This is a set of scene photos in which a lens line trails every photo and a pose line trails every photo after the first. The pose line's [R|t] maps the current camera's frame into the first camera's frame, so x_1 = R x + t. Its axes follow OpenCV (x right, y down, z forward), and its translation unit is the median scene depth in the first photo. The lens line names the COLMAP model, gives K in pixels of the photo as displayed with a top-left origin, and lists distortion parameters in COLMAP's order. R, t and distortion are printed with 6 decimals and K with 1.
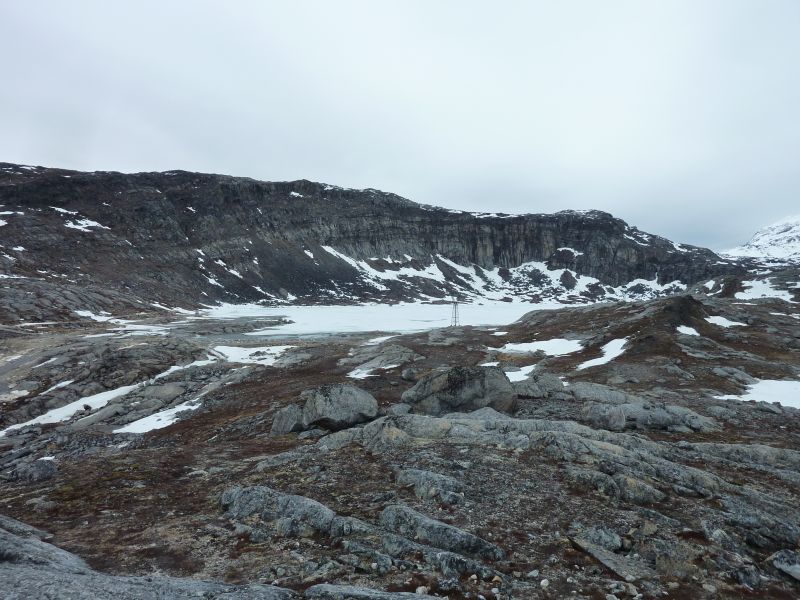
lens RADIAL K [[589.0, 0, 400.0], [0, 589.0, 300.0], [0, 0, 1]] dist [-0.026770, -0.003002]
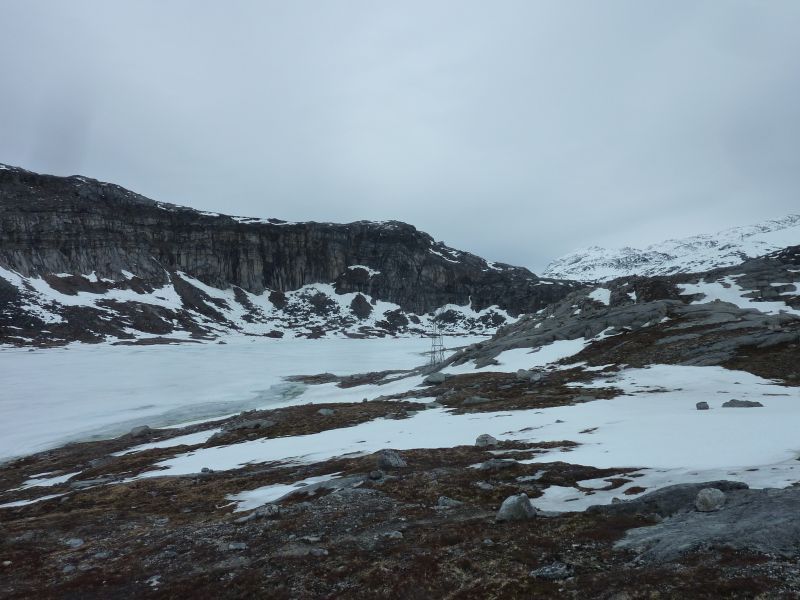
lens RADIAL K [[589.0, 0, 400.0], [0, 589.0, 300.0], [0, 0, 1]] dist [-0.026770, -0.003002]
pose [[0.951453, -0.004533, 0.307759, 0.101007], [0.022456, 0.998249, -0.054722, 0.000145], [-0.306972, 0.058976, 0.949889, 0.266862]]
